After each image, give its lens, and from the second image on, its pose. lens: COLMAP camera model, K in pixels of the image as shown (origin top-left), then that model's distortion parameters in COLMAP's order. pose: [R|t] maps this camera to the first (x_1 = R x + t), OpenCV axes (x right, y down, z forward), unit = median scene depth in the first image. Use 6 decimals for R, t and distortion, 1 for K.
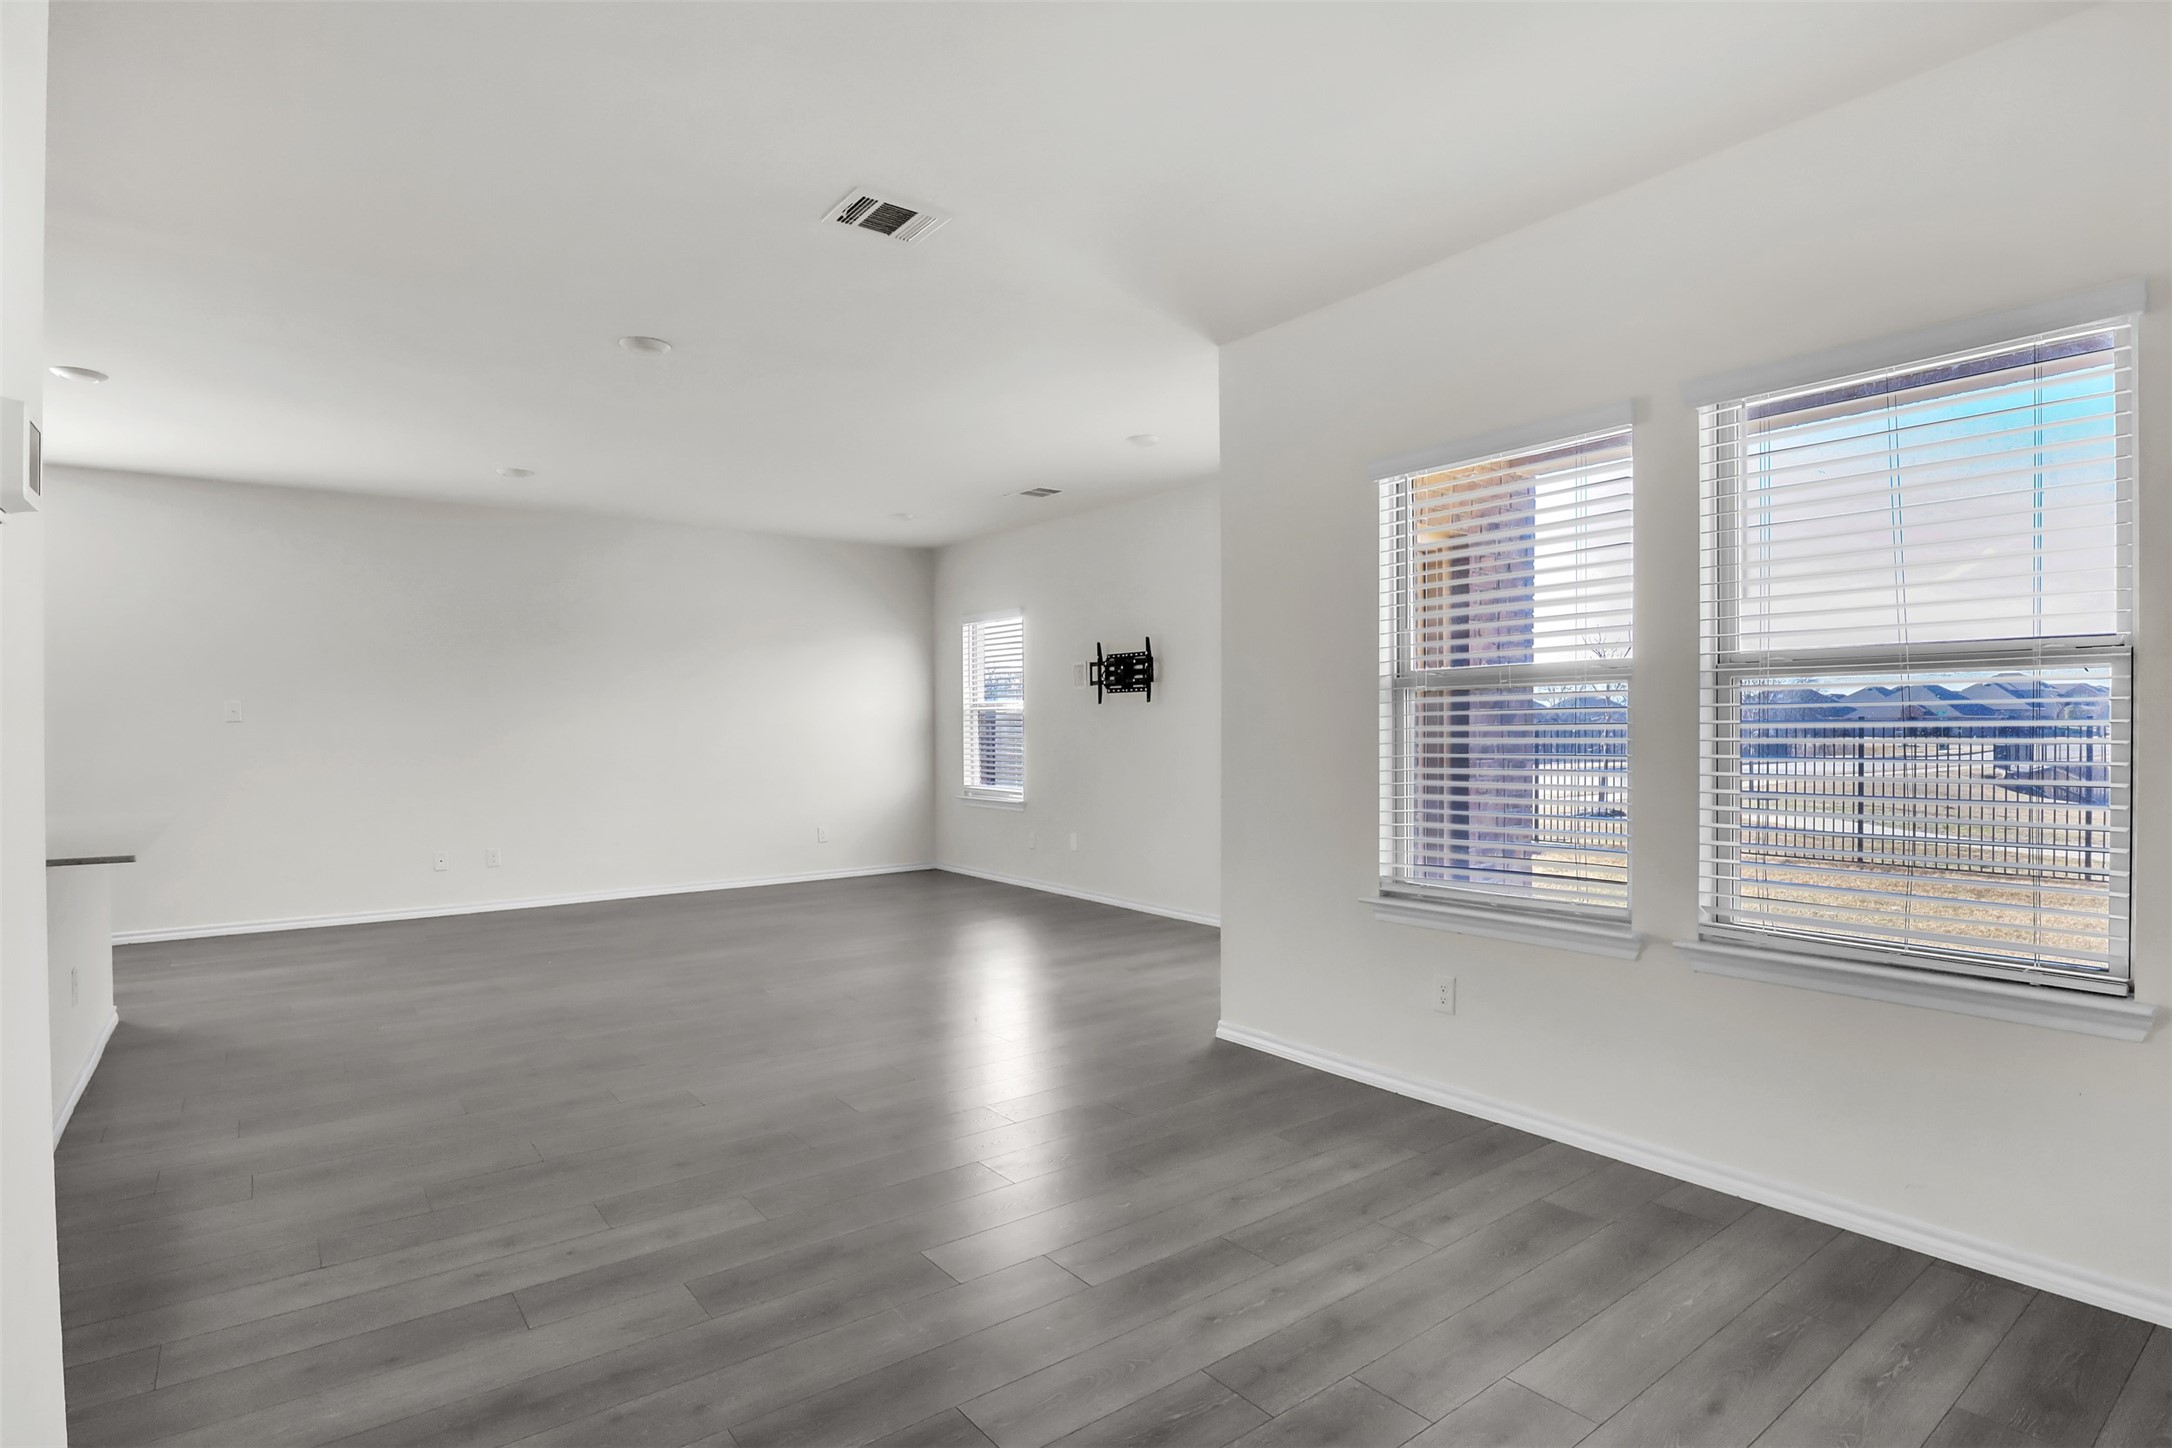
lens RADIAL K [[1086.1, 0, 1089.0], [0, 1086.1, 729.5], [0, 0, 1]] dist [0.001864, 0.000016]
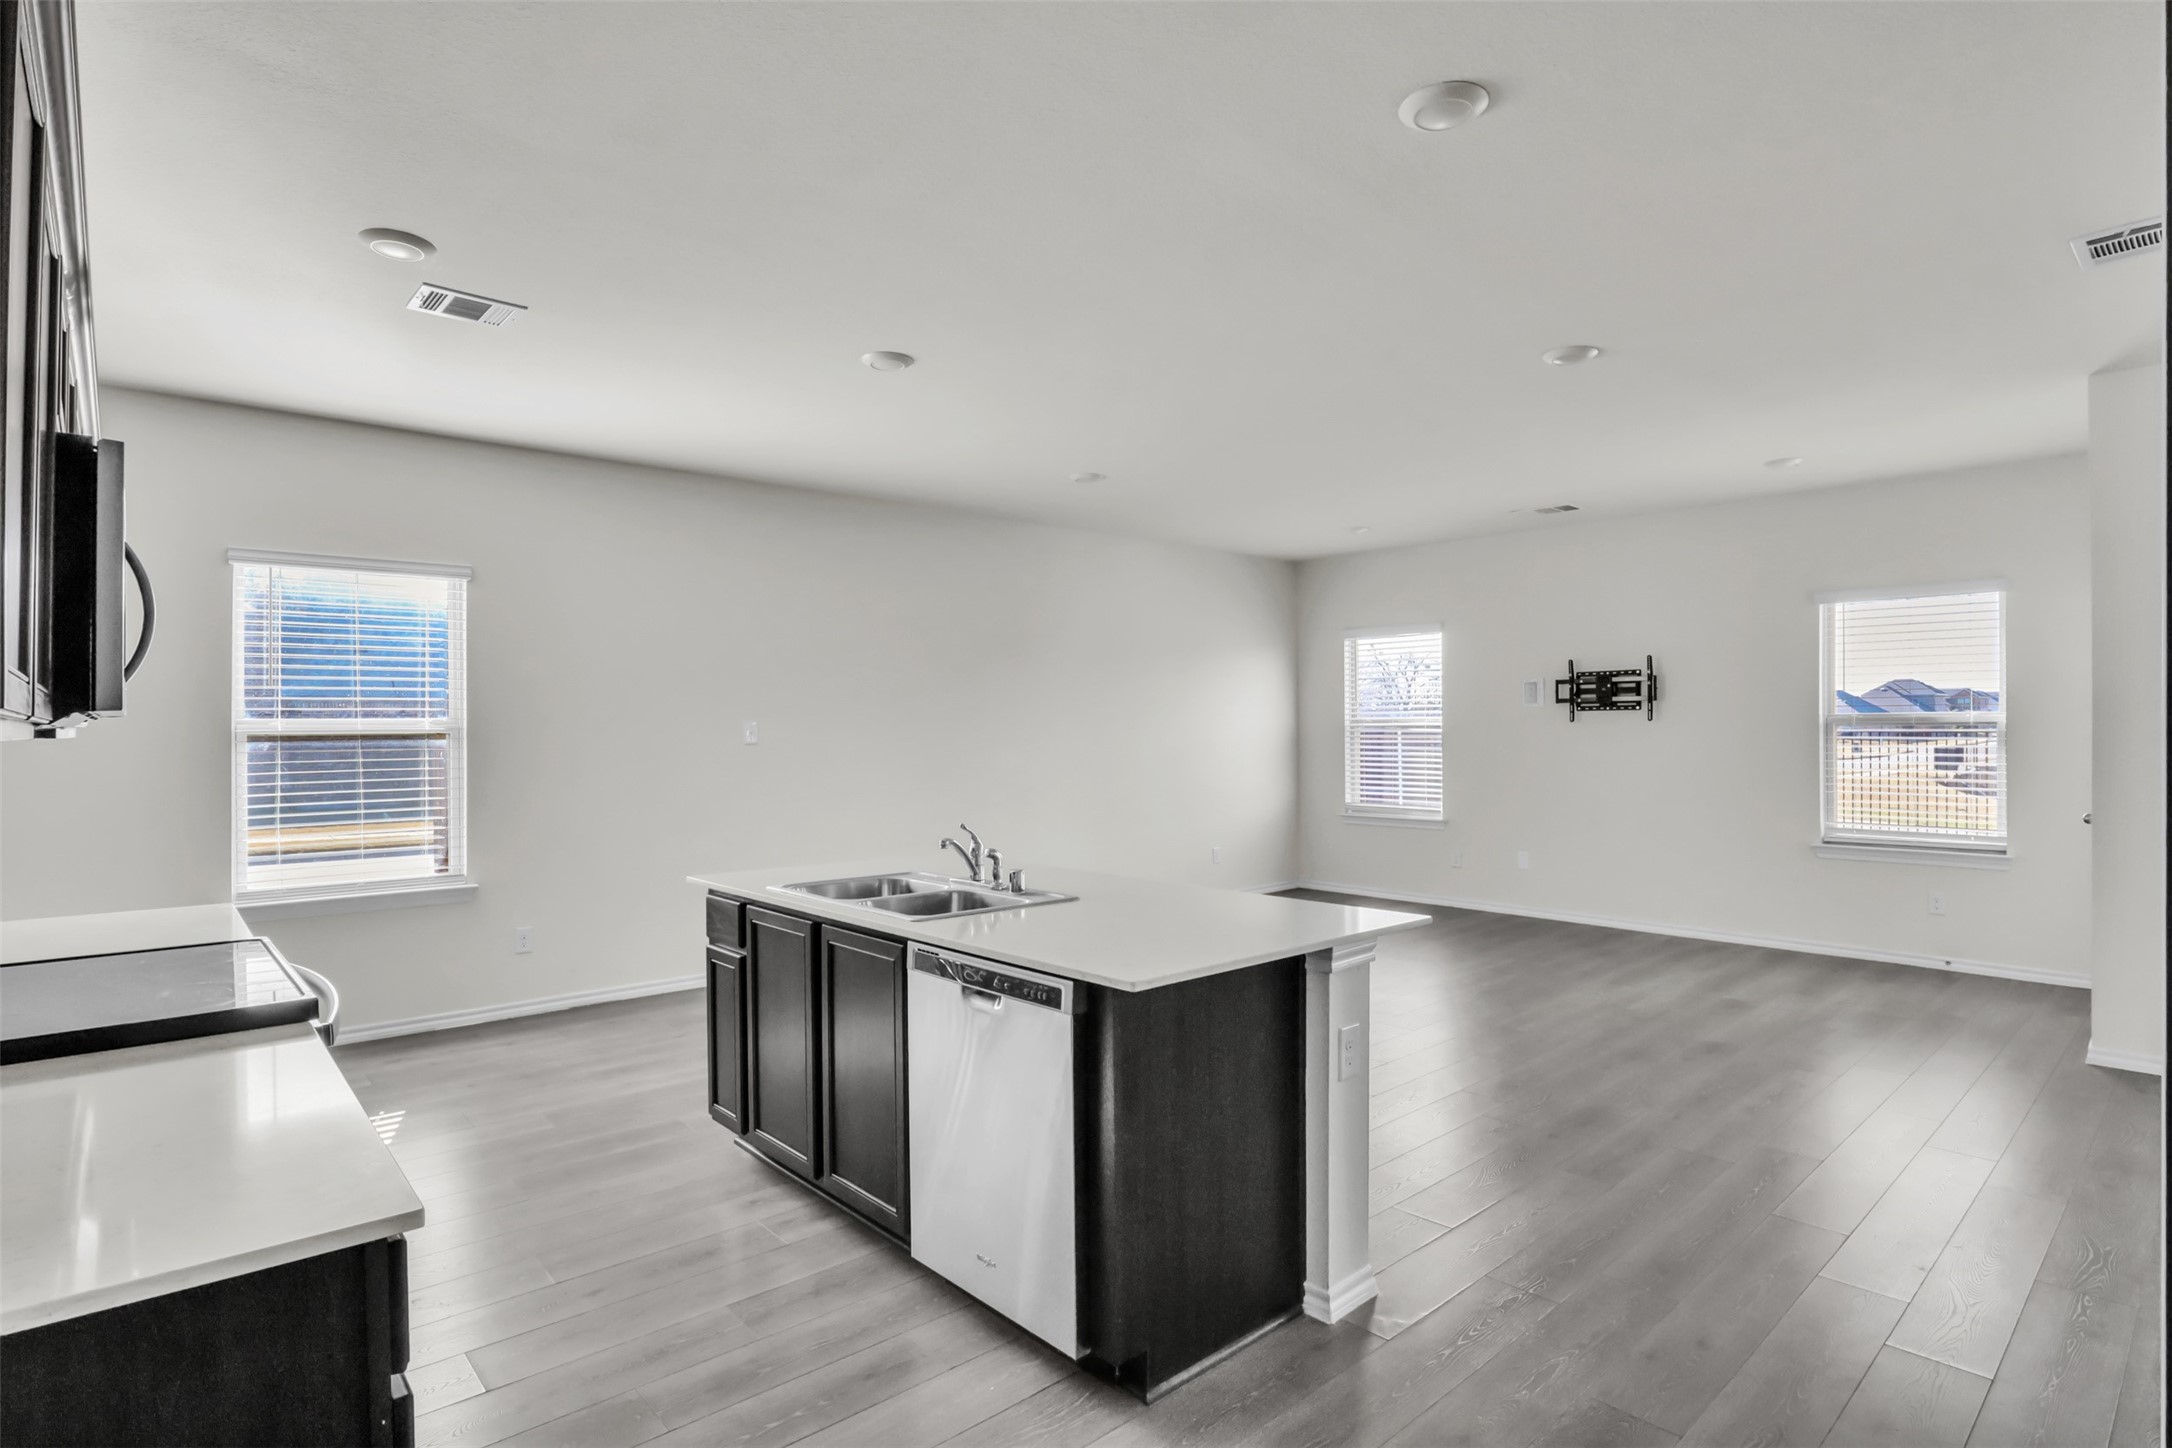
lens RADIAL K [[1086.1, 0, 1089.0], [0, 1086.1, 729.5], [0, 0, 1]] dist [0.001864, 0.000016]
pose [[0.997005, 0.004547, 0.077210, -0.503564], [-0.003684, 0.999929, -0.011311, -0.003595], [-0.077256, 0.010993, 0.996951, 0.044565]]
